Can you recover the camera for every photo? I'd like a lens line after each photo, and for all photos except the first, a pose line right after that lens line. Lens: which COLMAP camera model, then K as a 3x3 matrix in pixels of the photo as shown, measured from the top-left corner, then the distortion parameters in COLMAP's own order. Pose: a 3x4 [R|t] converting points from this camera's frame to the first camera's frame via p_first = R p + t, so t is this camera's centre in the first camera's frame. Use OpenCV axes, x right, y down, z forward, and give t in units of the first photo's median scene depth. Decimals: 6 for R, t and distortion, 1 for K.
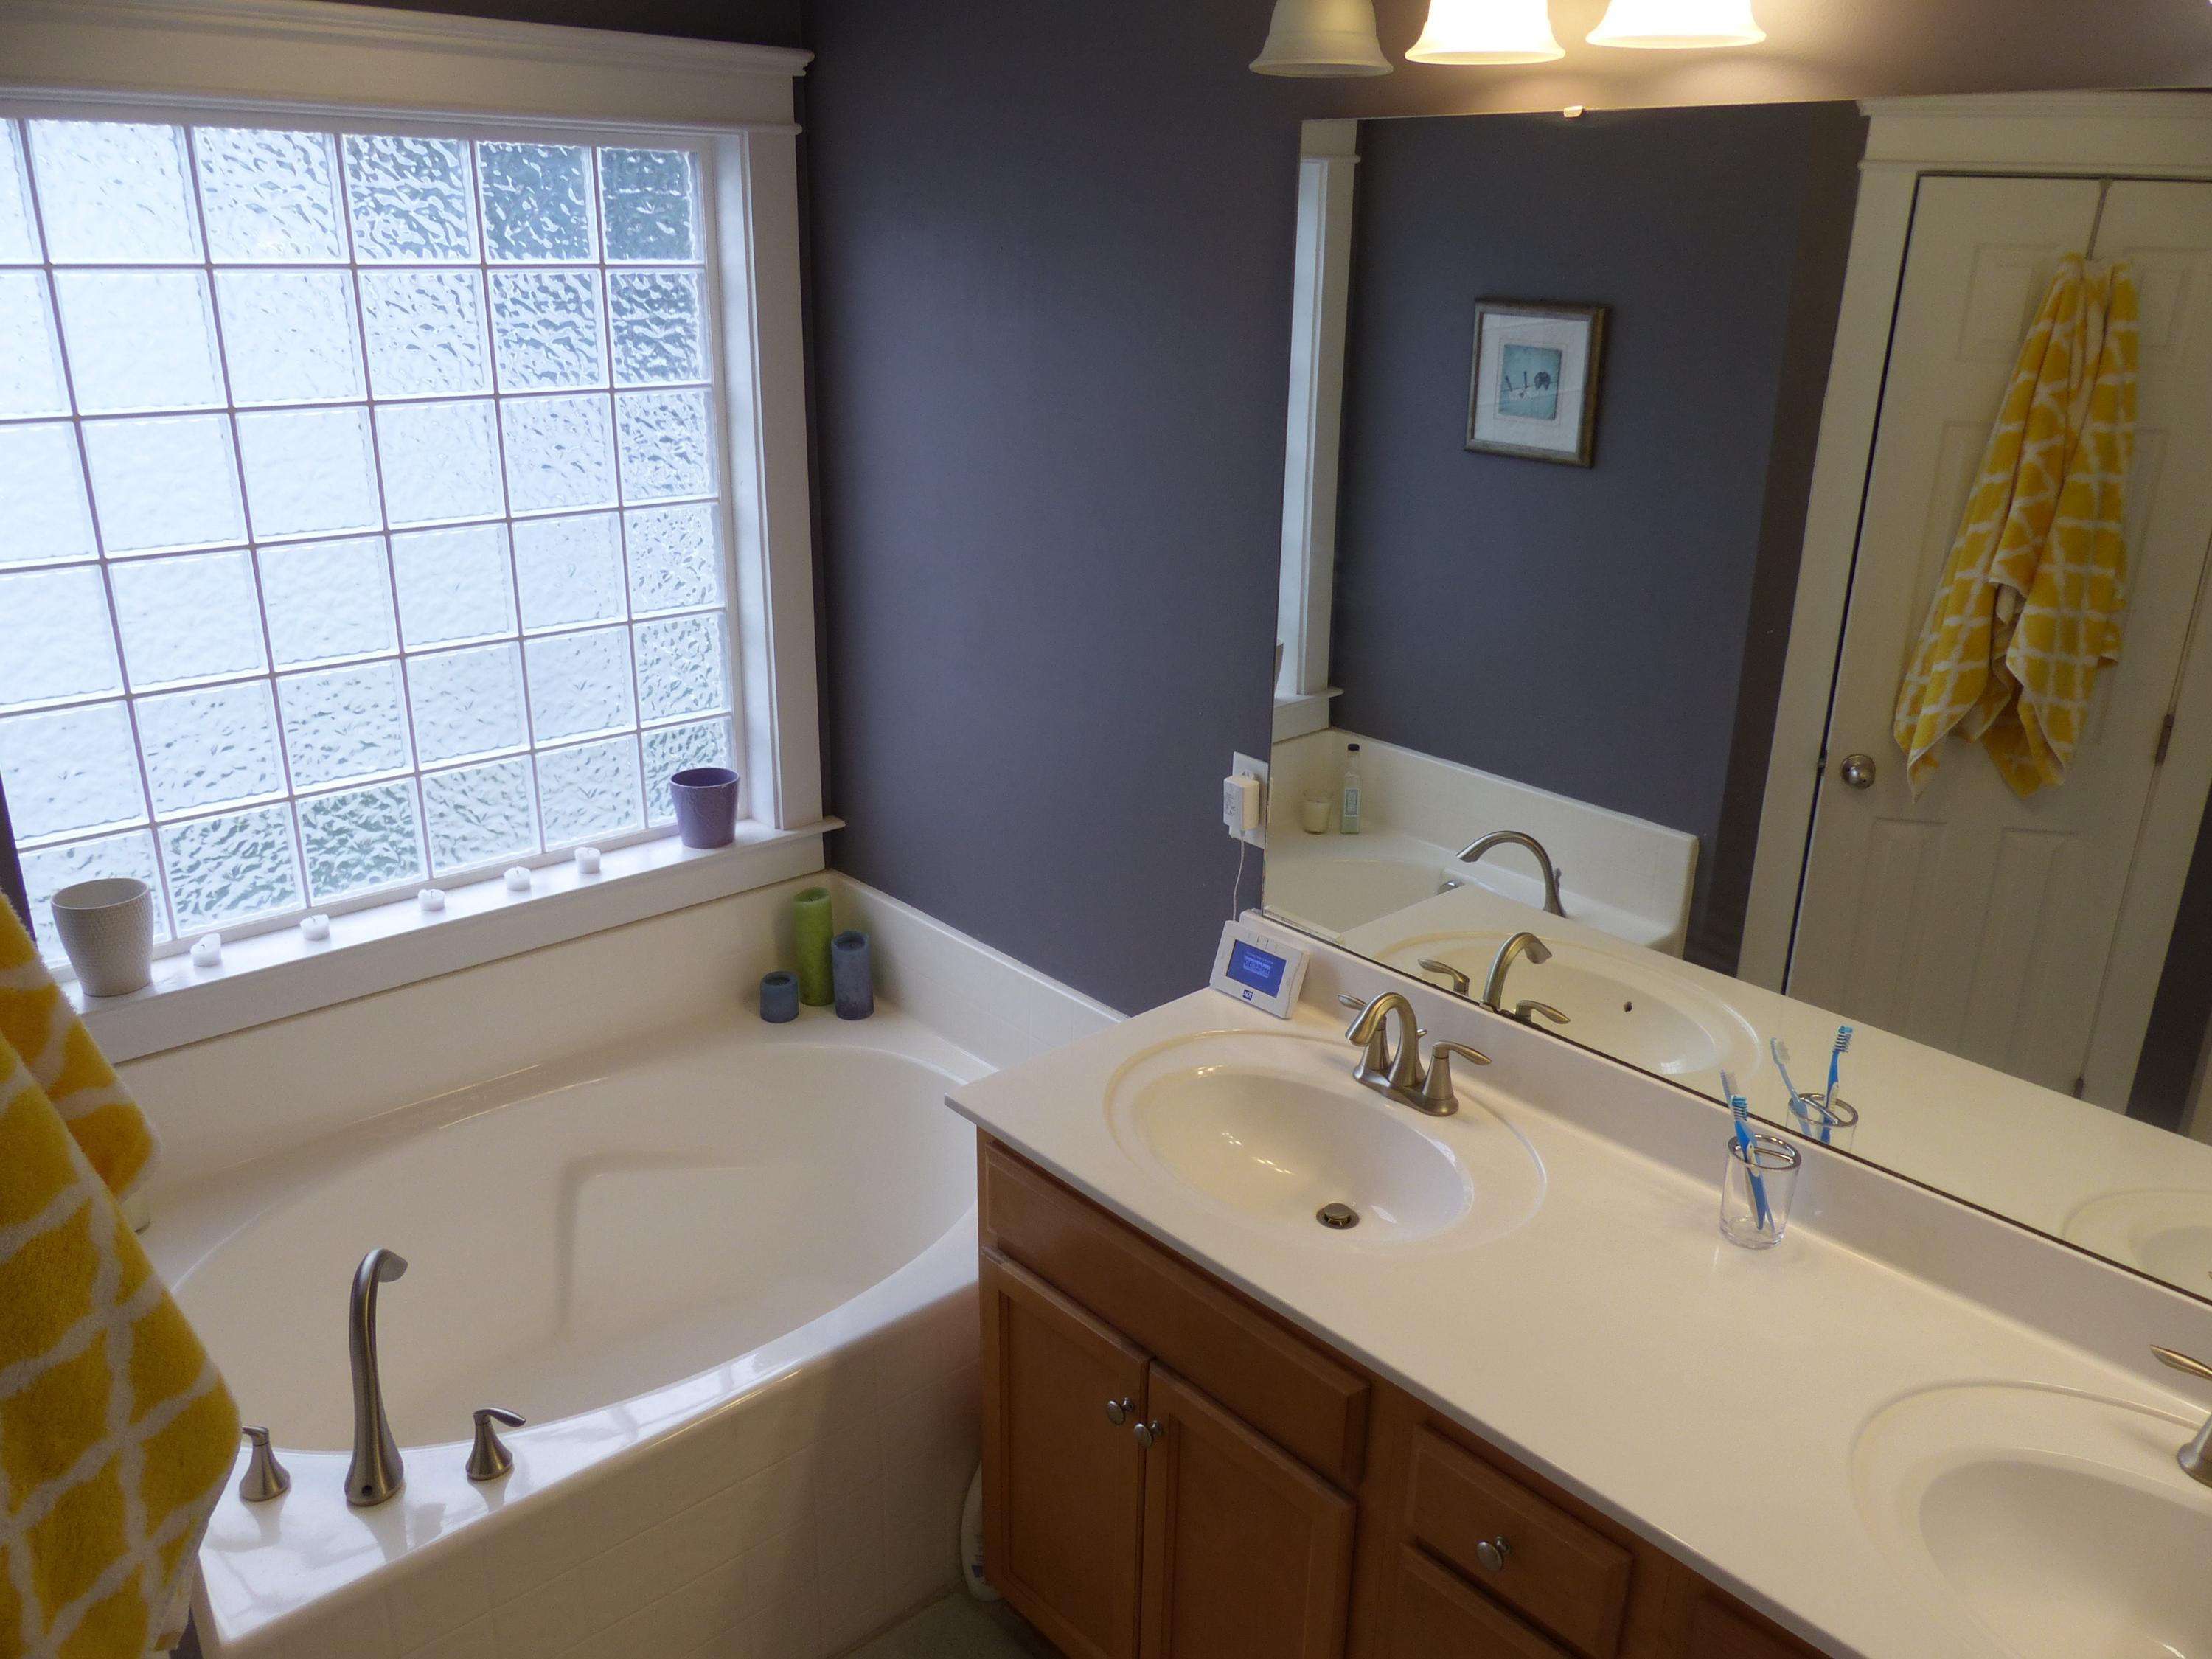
lens RADIAL K [[1671.1, 0, 1106.0], [0, 1671.1, 829.5], [0, 0, 1]] dist [-0.030262, -0.000827]
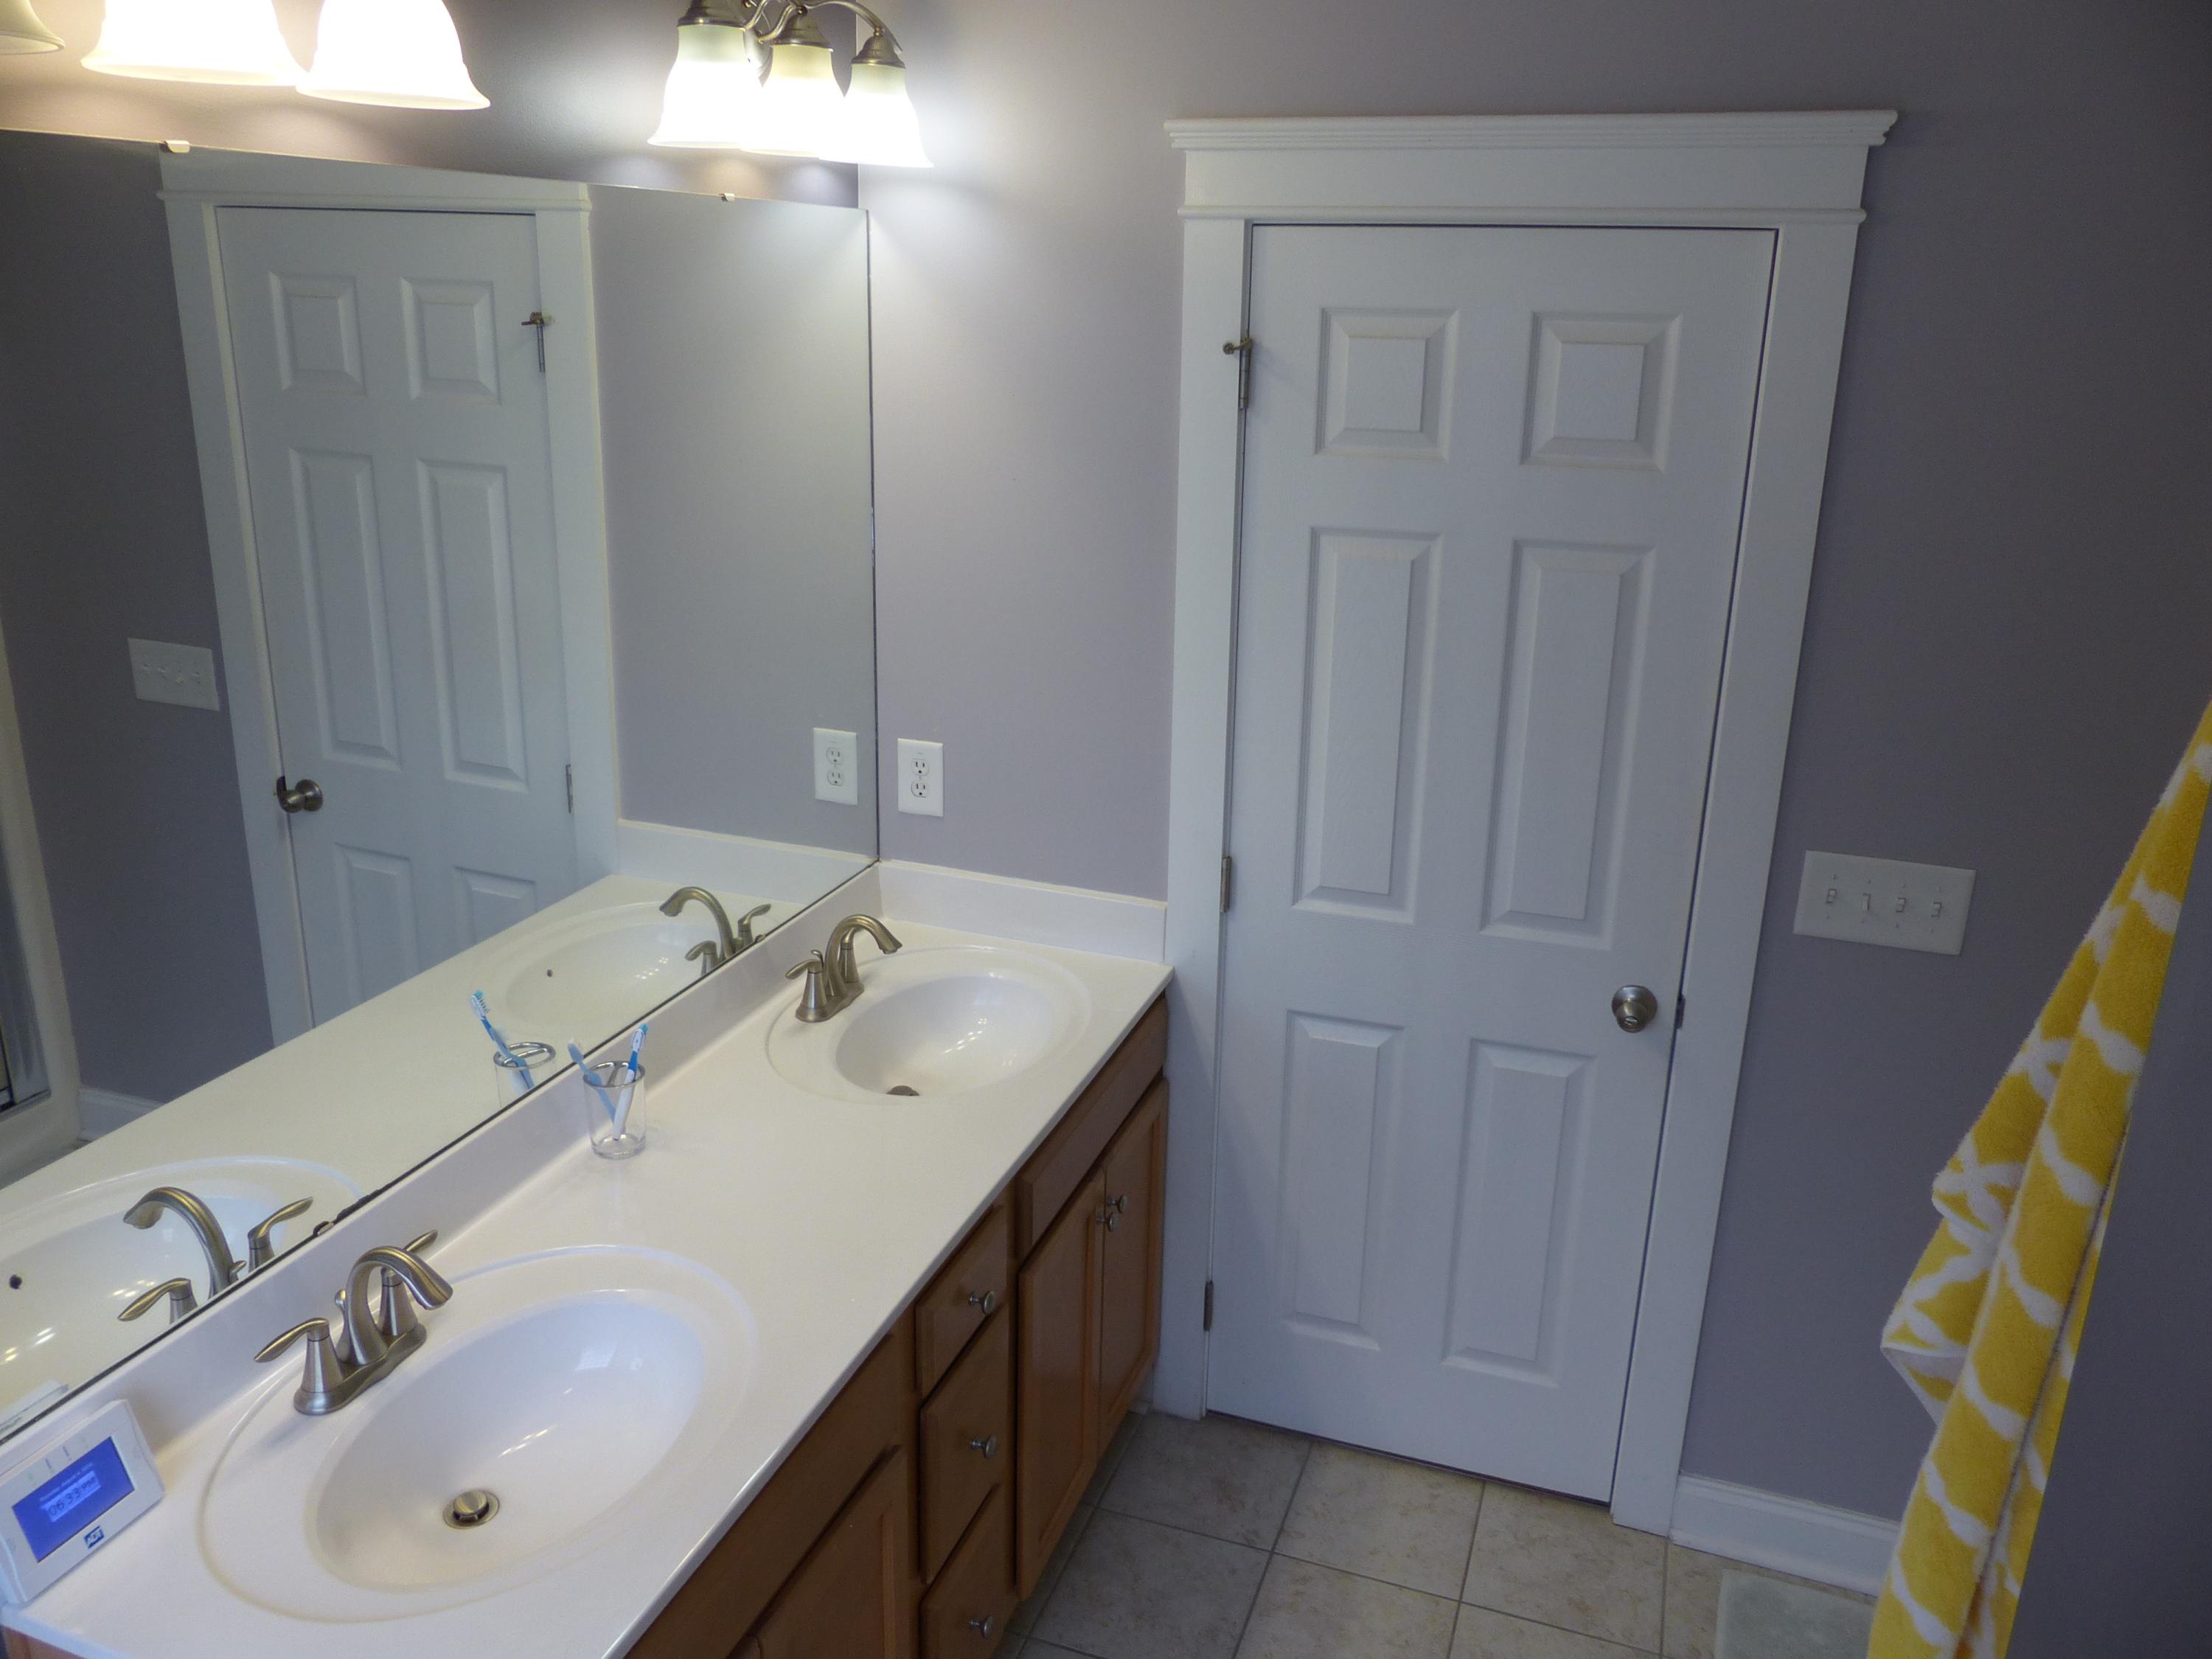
lens RADIAL K [[1671.1, 0, 1106.0], [0, 1671.1, 829.5], [0, 0, 1]] dist [-0.030262, -0.000827]
pose [[-0.461881, -0.279622, 0.841711, -0.573326], [0.285026, 0.851872, 0.439403, -0.308948], [-0.839896, 0.442862, -0.313764, 0.843816]]
